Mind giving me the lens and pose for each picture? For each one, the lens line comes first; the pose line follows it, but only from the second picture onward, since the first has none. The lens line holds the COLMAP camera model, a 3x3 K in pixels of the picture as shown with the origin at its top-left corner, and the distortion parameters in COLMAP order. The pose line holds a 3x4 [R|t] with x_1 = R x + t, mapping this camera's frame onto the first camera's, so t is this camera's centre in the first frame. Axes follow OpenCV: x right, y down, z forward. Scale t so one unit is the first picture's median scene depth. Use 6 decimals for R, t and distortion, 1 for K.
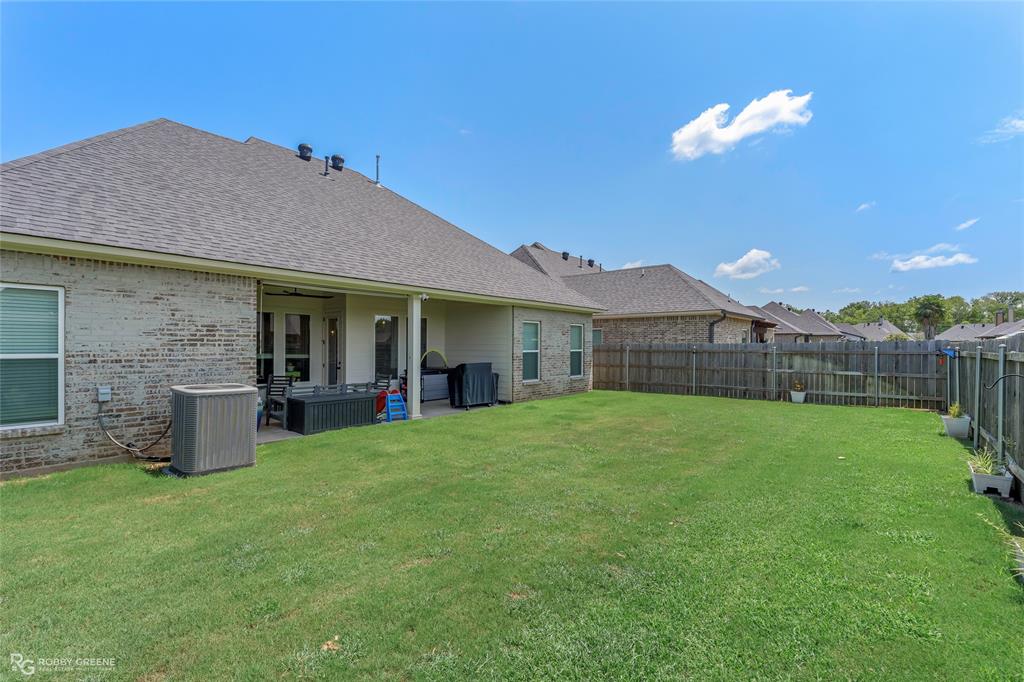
lens RADIAL K [[462.7, 0, 515.8], [0, 462.7, 347.3], [0, 0, 1]] dist [0.003908, 0.000427]
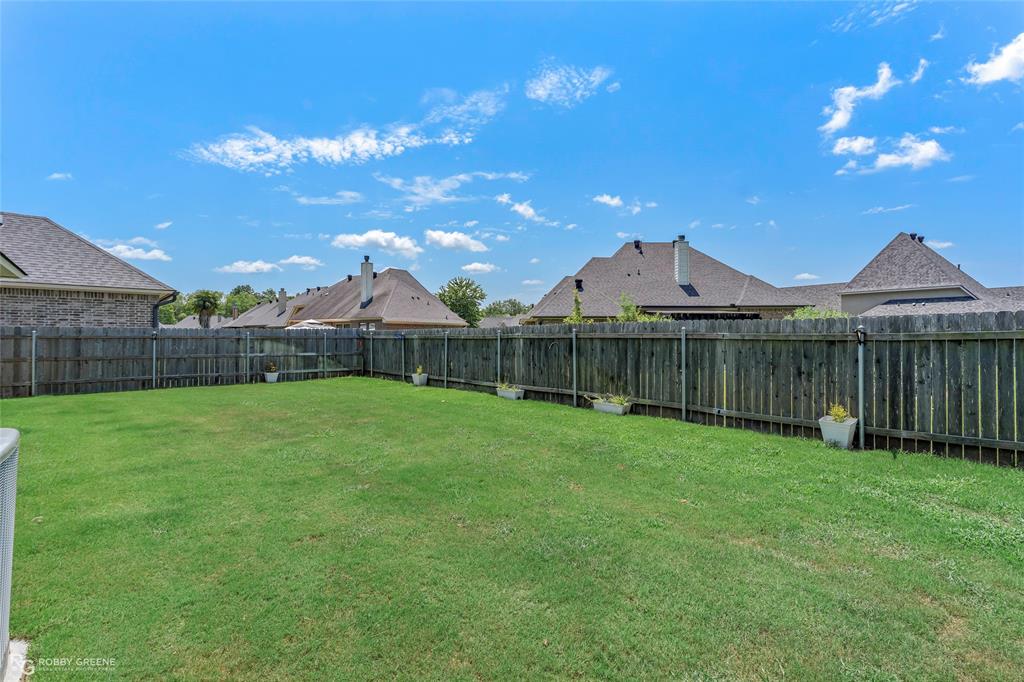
lens RADIAL K [[462.7, 0, 511.0], [0, 462.7, 337.0], [0, 0, 1]] dist [0.003908, 0.000427]
pose [[0.153112, -0.003106, 0.988204, -0.357413], [-0.001465, 0.999993, 0.003370, 0.004096], [-0.988208, -0.001964, 0.153107, 0.222736]]
